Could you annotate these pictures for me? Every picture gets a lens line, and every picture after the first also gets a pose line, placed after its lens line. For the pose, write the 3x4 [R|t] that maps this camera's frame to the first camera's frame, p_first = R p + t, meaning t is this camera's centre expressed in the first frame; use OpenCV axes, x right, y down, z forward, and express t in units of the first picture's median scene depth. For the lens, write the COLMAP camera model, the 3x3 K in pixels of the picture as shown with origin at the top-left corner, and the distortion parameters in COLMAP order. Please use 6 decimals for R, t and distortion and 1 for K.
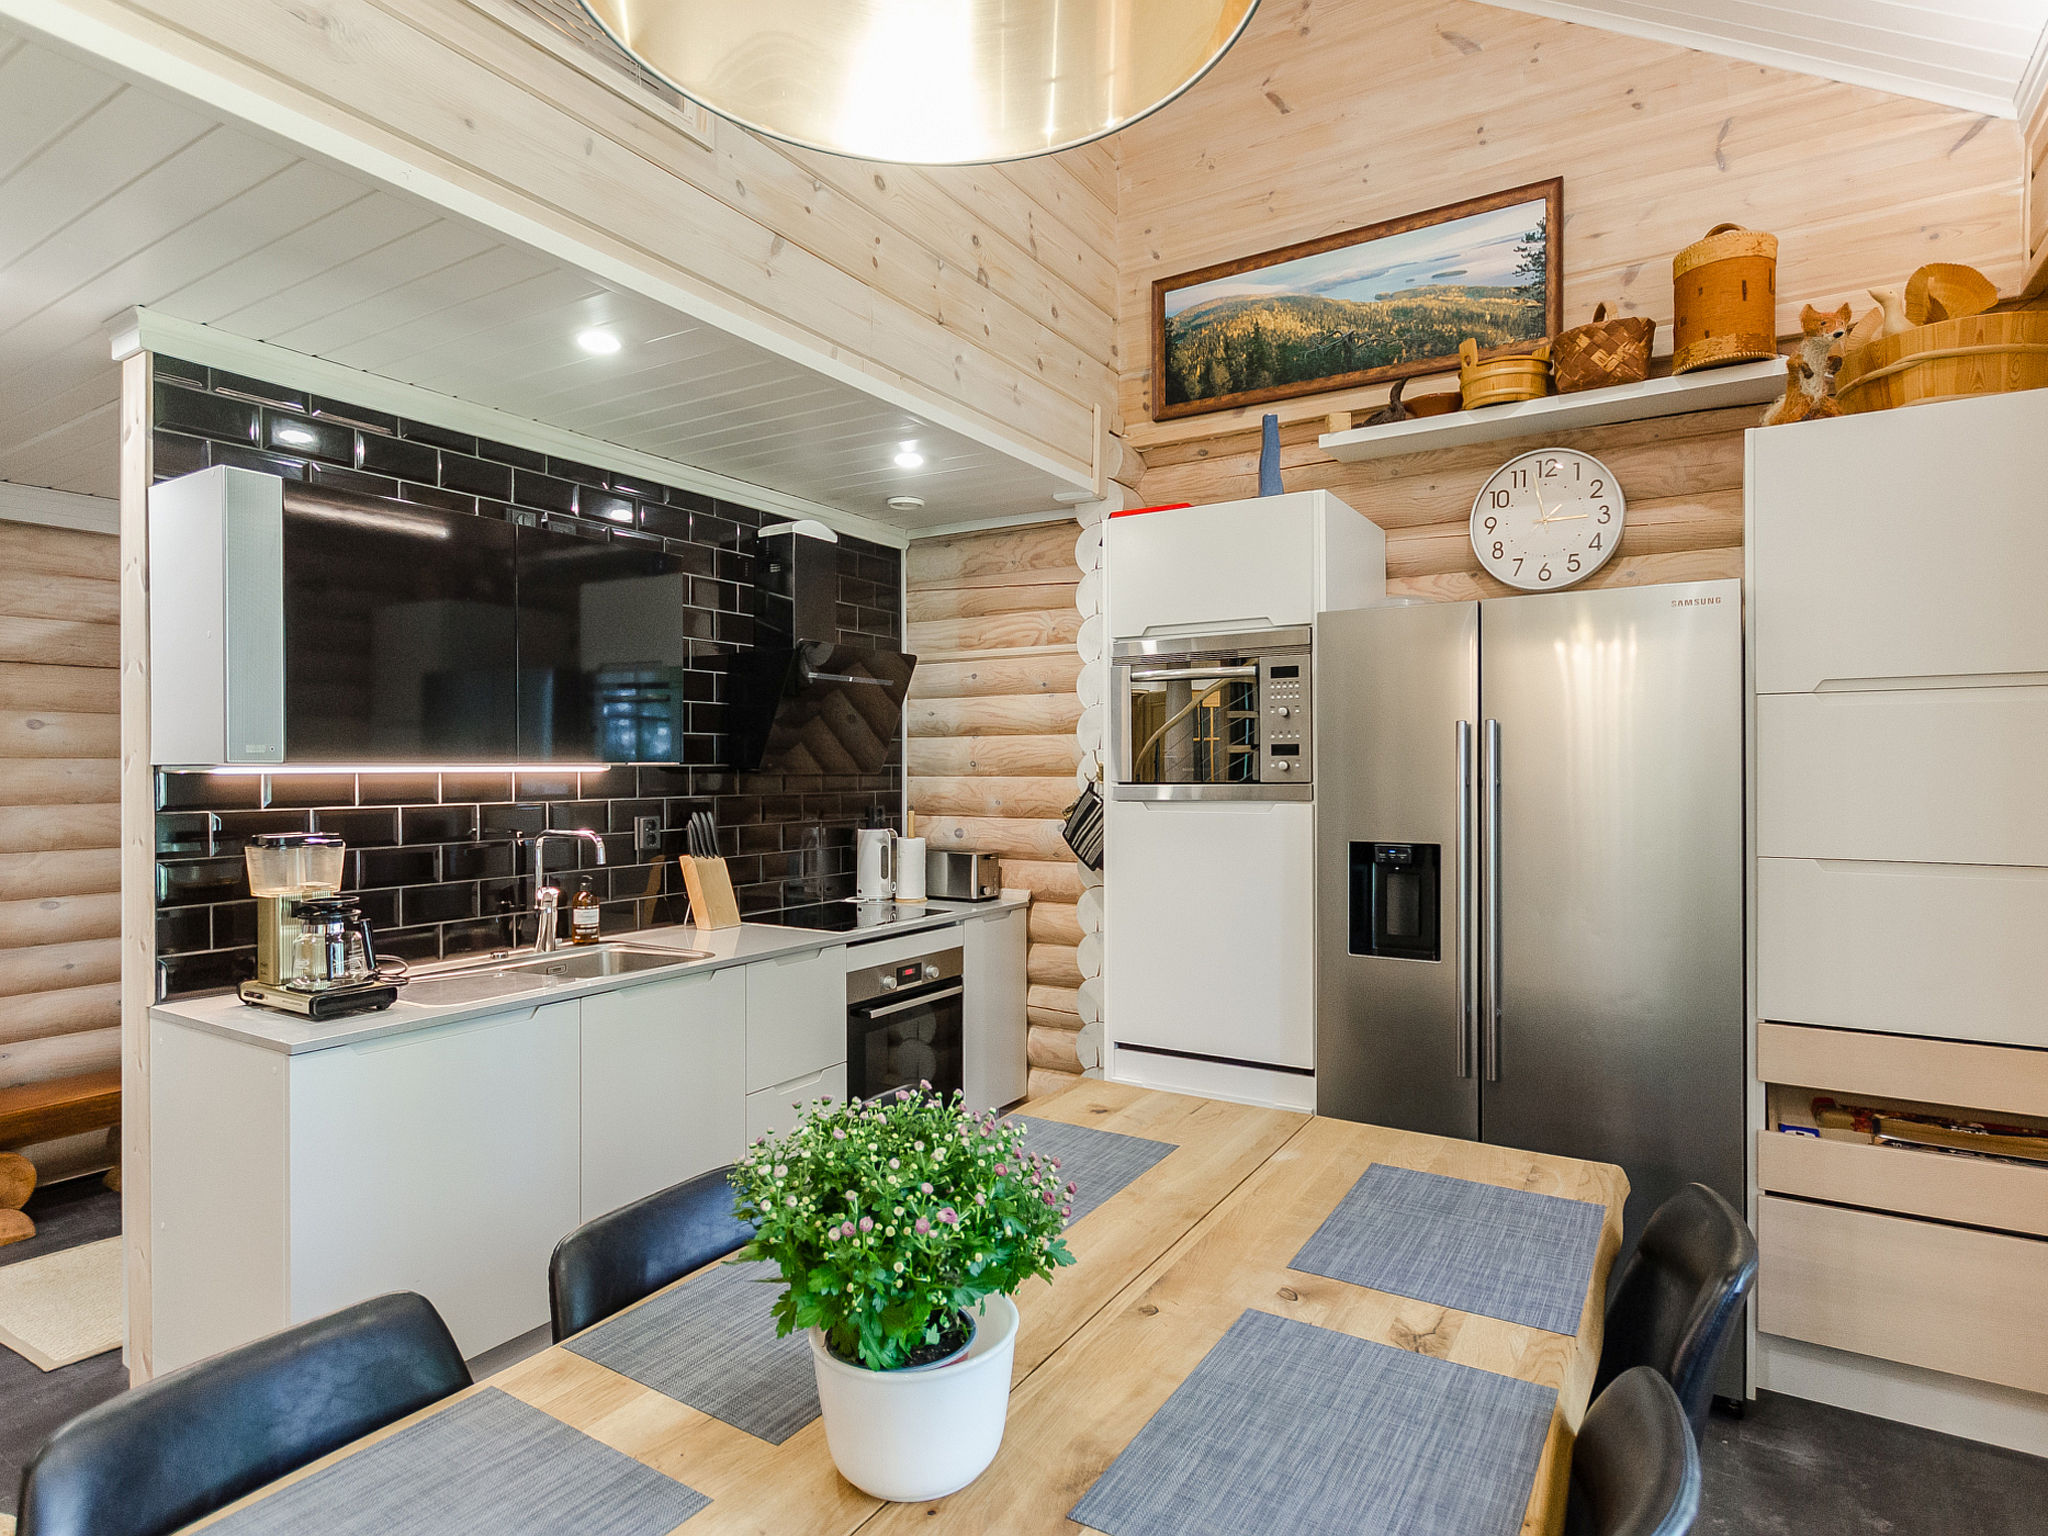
lens RADIAL K [[1118.1, 0, 1024.0], [0, 1118.1, 768.0], [0, 0, 1]] dist [0.002342, 0.001550]
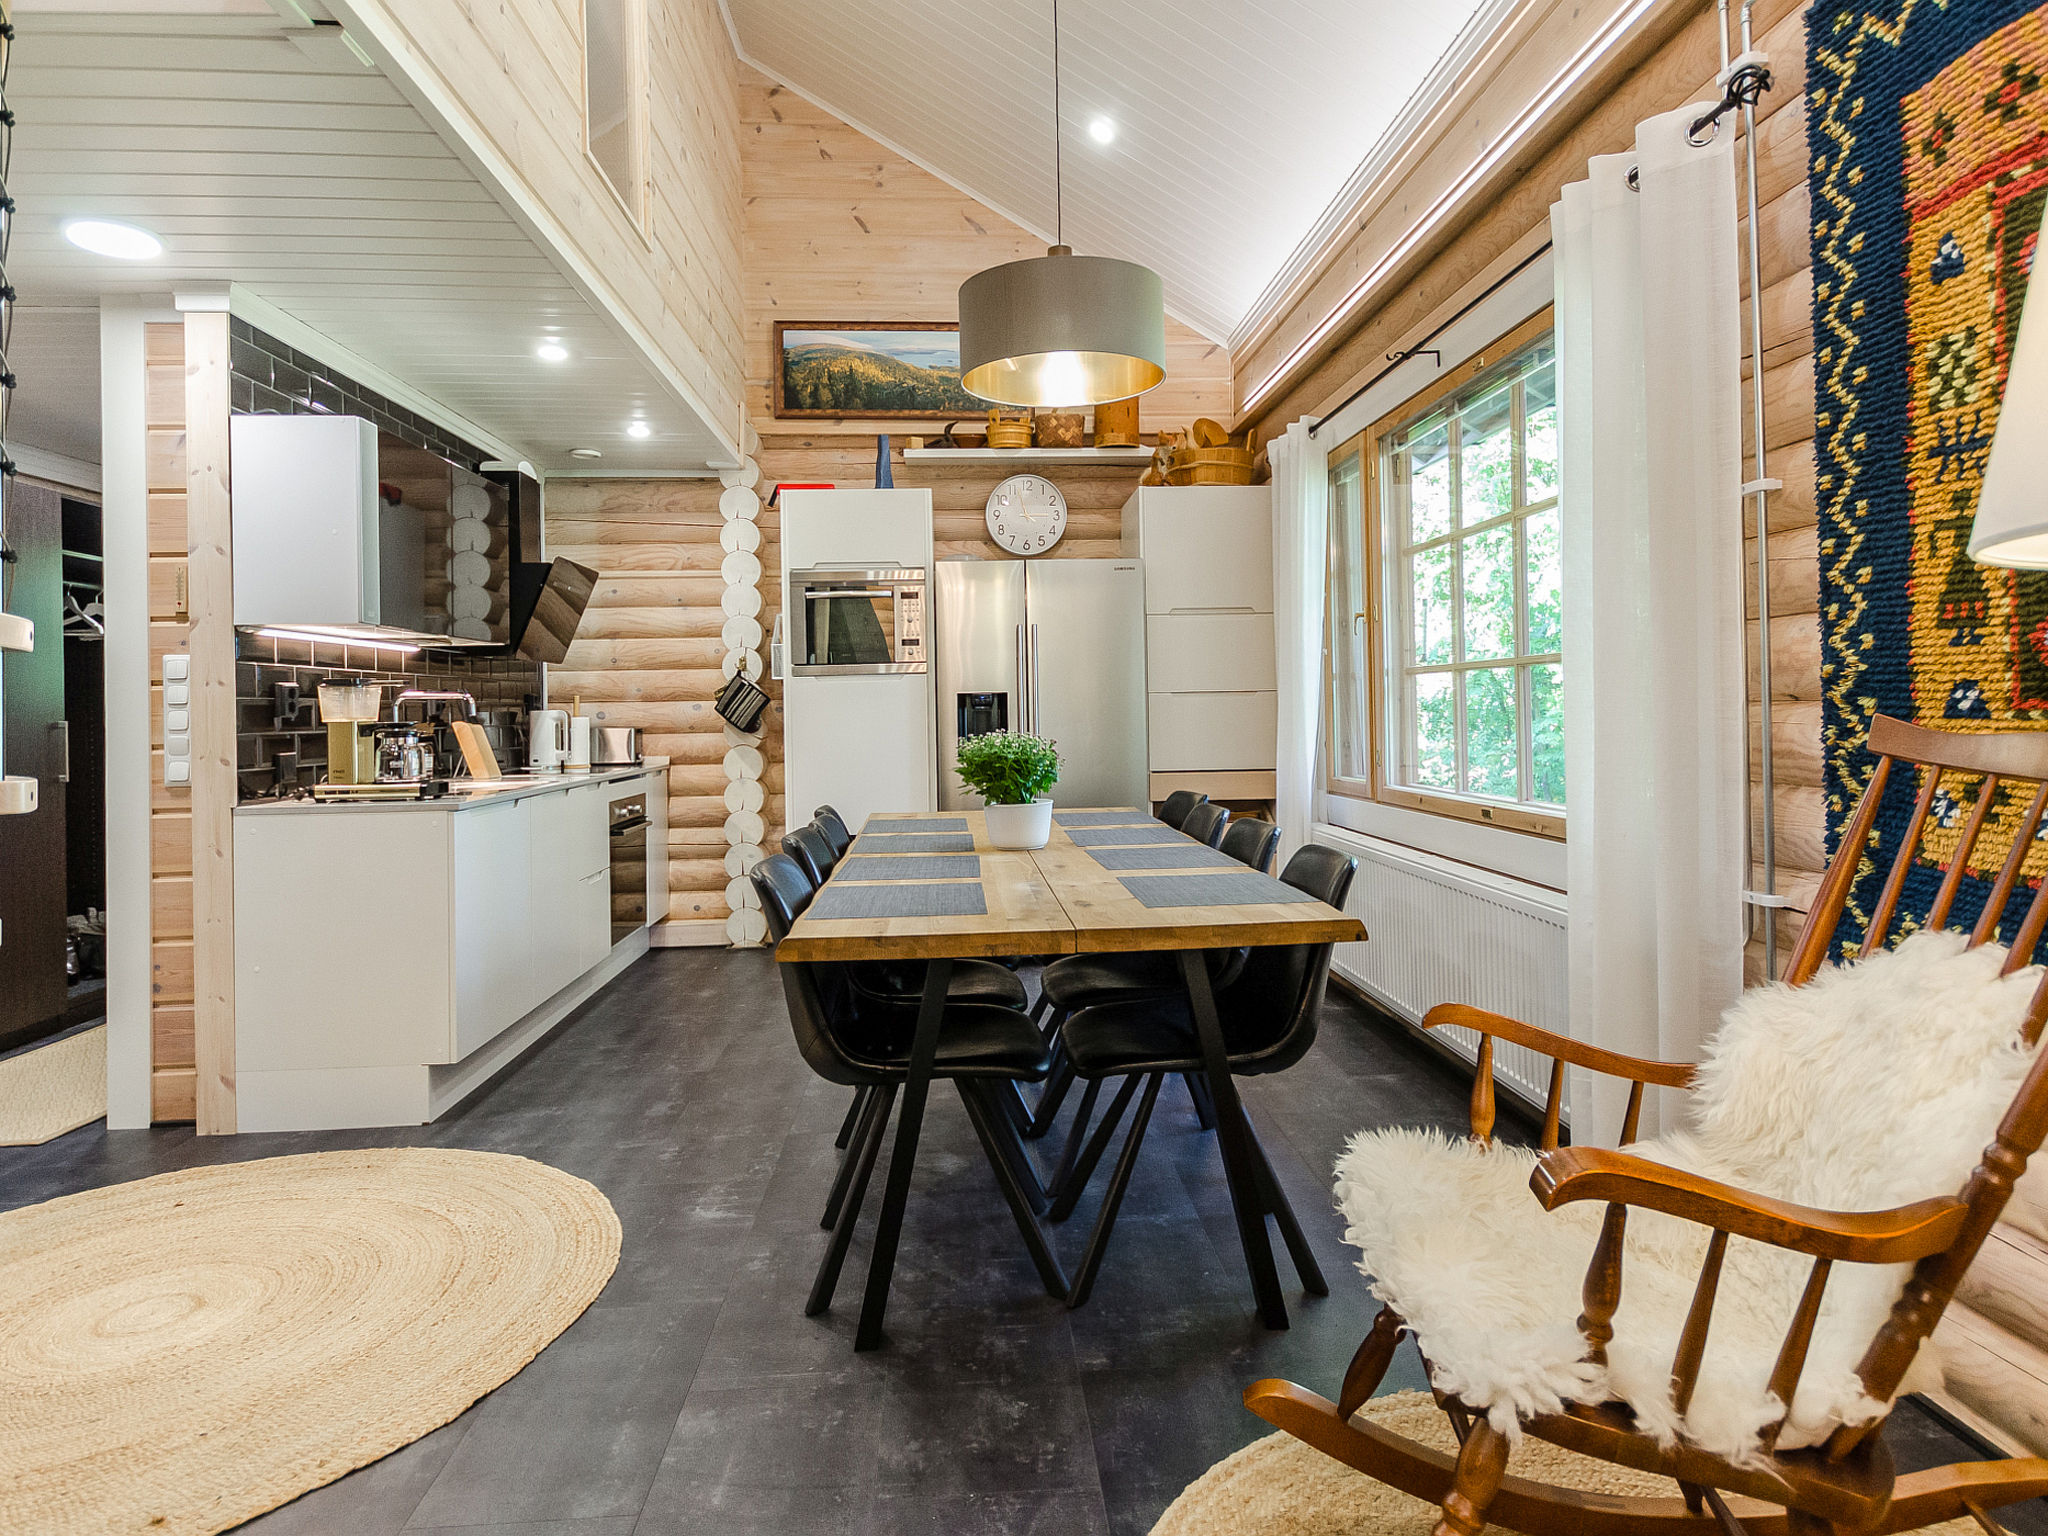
lens RADIAL K [[1198.7, 0, 1024.9], [0, 1198.7, 702.9], [0, 0, 1]] dist [-0.001878, -0.001547]
pose [[0.813242, -0.009234, 0.581853, -0.550889], [0.016095, 0.999849, -0.006627, 0.073078], [-0.581703, 0.014755, 0.813267, -0.450982]]
